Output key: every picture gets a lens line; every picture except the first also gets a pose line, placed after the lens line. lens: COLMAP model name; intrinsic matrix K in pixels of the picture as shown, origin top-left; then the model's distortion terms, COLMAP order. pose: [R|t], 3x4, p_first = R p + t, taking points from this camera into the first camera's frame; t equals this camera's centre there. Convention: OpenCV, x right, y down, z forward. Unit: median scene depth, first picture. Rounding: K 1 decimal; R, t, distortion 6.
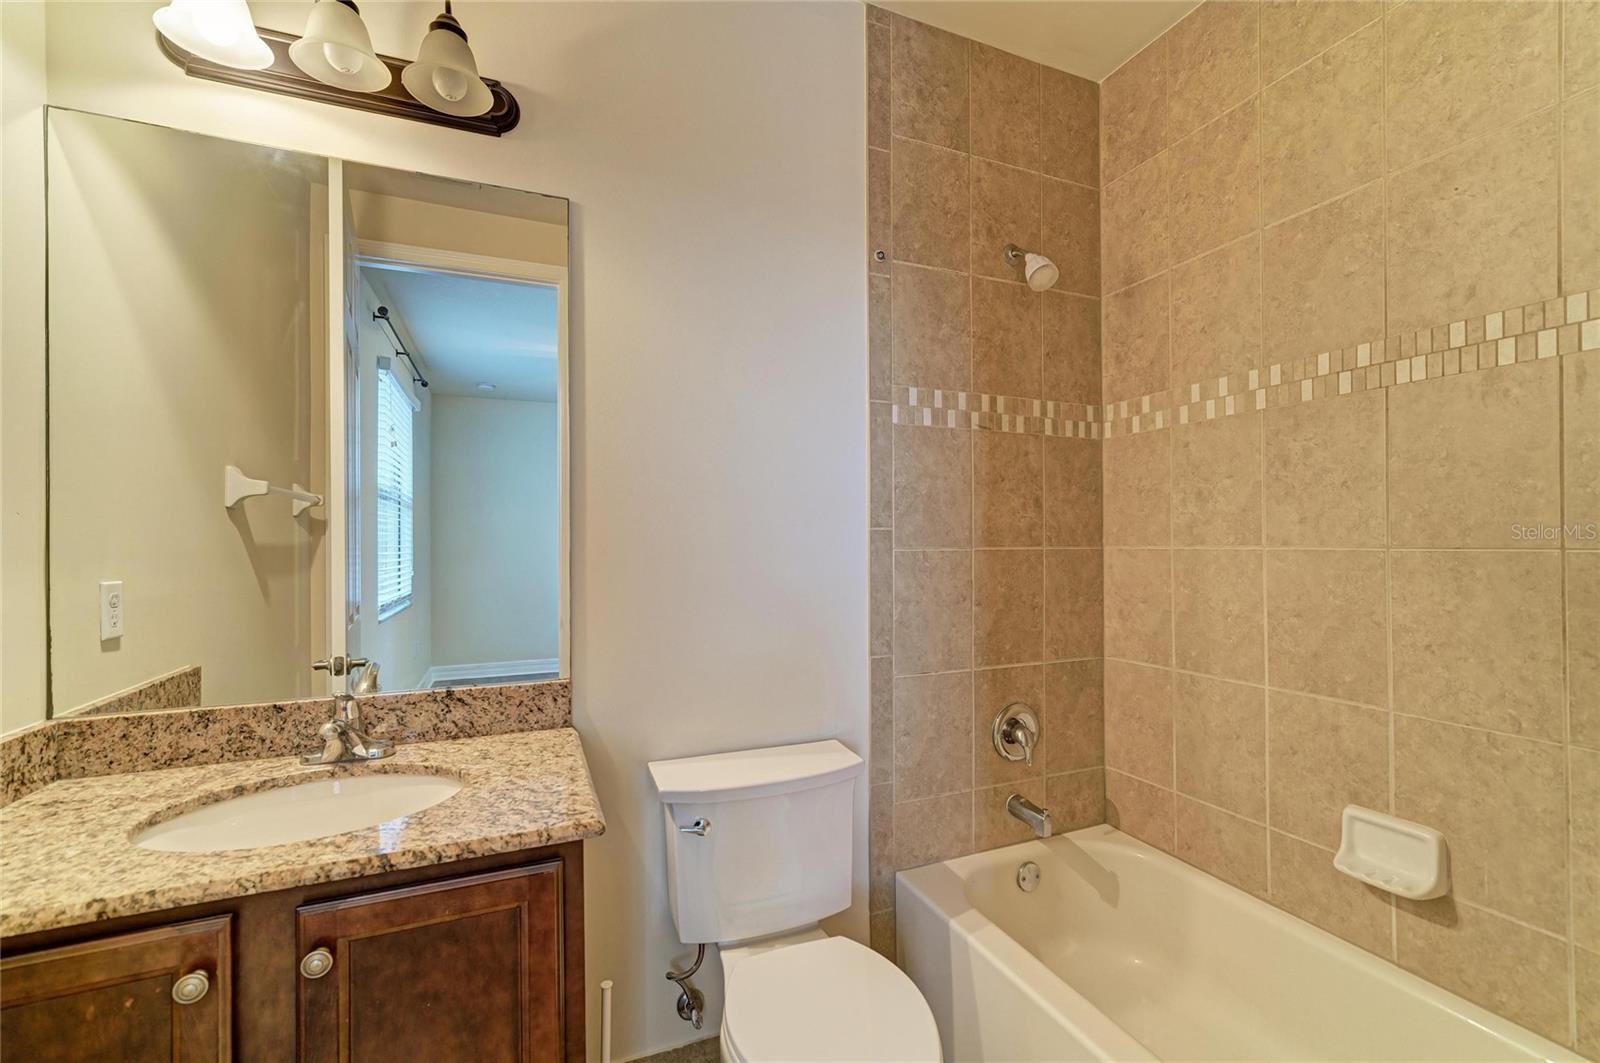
lens RADIAL K [[653.2, 0, 796.4], [0, 653.2, 546.9], [0, 0, 1]] dist [-0.000169, 0.000150]
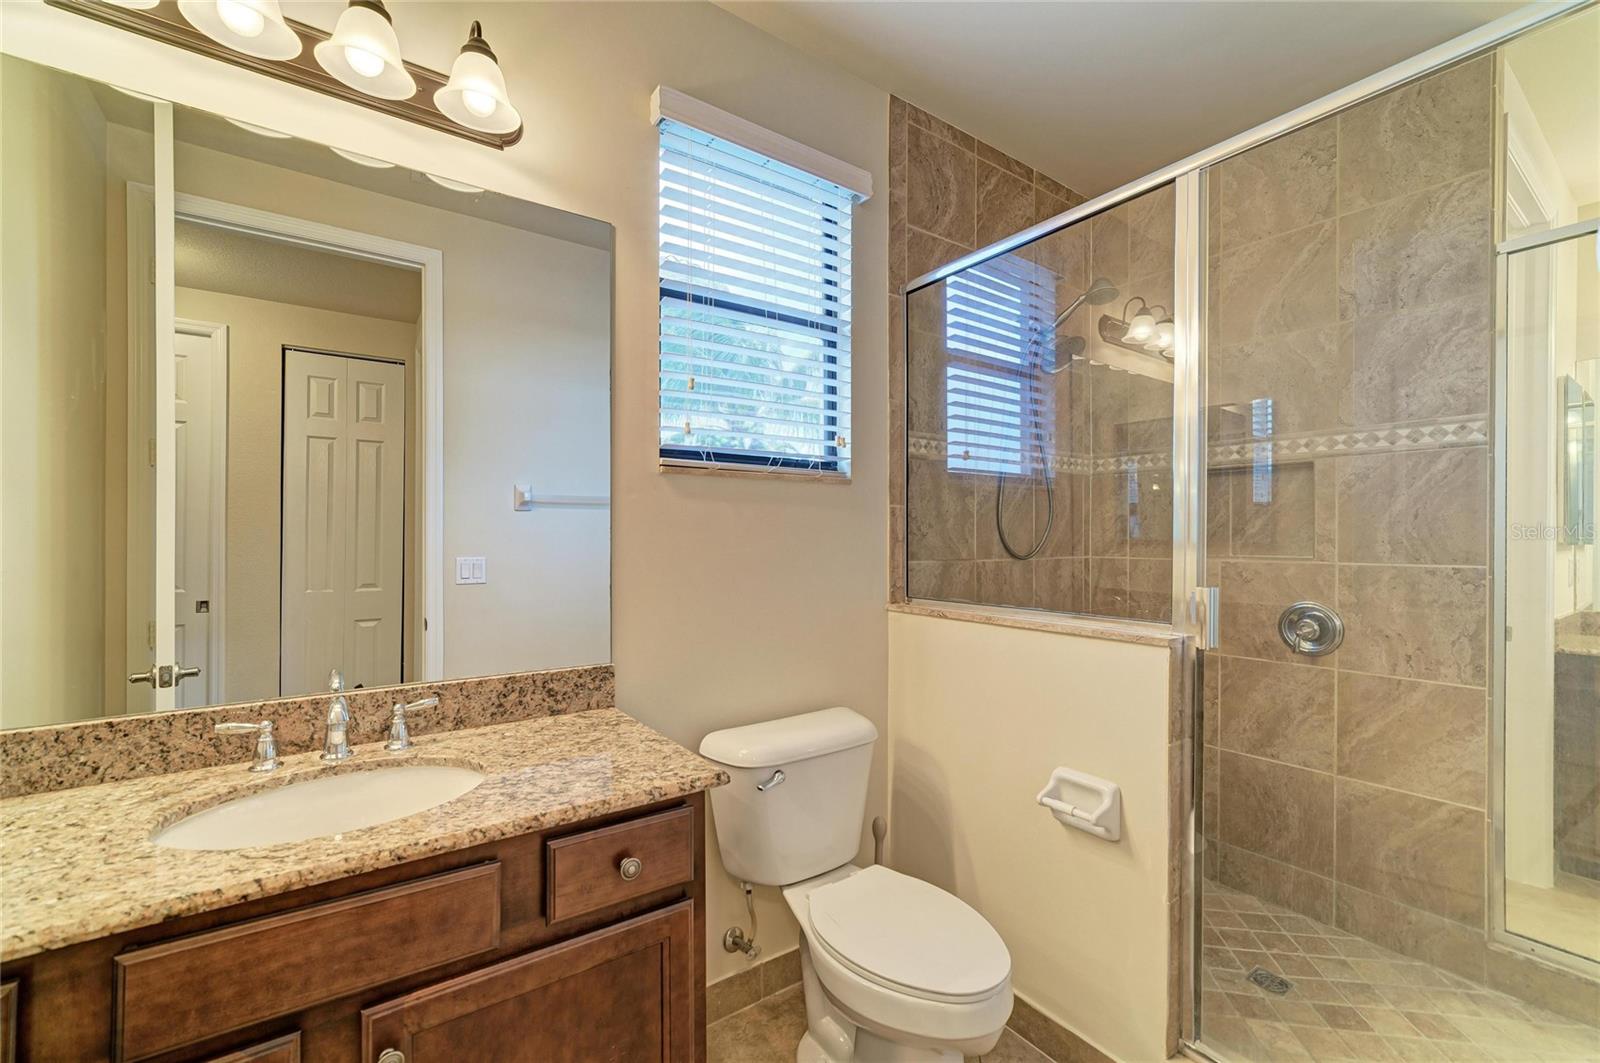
lens RADIAL K [[630.6, 0, 803.5], [0, 630.6, 539.2], [0, 0, 1]] dist [-0.000731, -0.000071]
pose [[0.974286, 0.015643, 0.224771, -0.244318], [-0.012039, 0.999776, -0.017397, 0.003359], [-0.224993, 0.014243, 0.974256, -0.092408]]
